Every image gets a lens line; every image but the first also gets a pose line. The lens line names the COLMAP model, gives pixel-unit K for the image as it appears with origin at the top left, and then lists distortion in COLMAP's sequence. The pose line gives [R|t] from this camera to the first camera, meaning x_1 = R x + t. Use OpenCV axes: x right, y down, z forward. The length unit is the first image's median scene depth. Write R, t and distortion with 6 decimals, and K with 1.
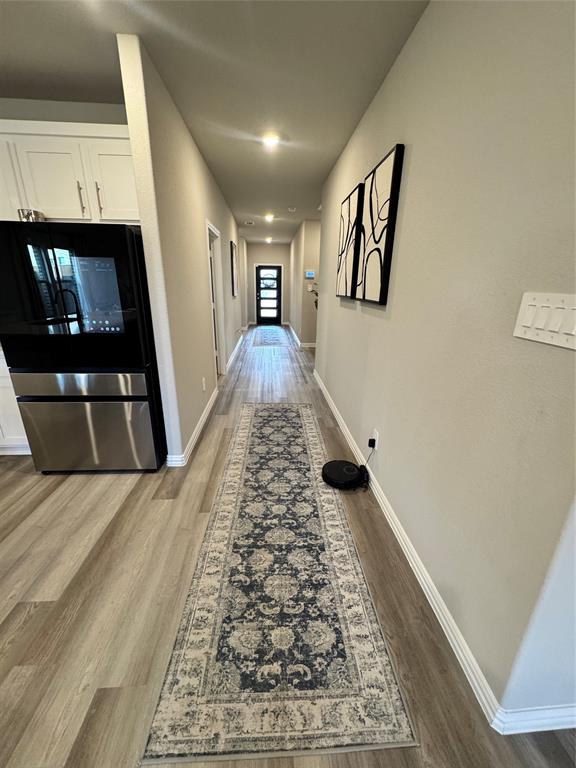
lens RADIAL K [[305.9, 0, 288.9], [0, 305.9, 382.5], [0, 0, 1]] dist [-0.002034, 0.000252]
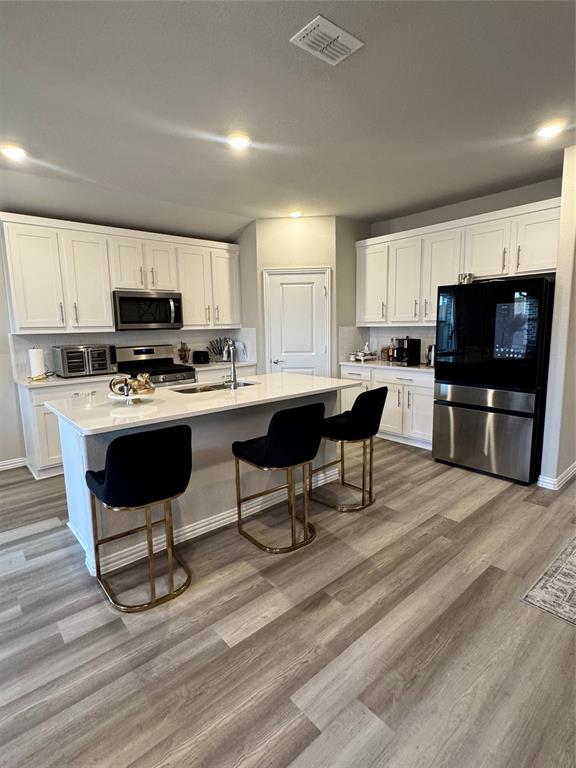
lens RADIAL K [[392.0, 0, 291.2], [0, 392.0, 382.6], [0, 0, 1]] dist [0.000335, 0.001542]
pose [[0.610297, 0.089633, -0.787086, 0.119488], [-0.212992, 0.975558, -0.054055, 0.177757], [0.763002, 0.200633, 0.614471, -0.557673]]
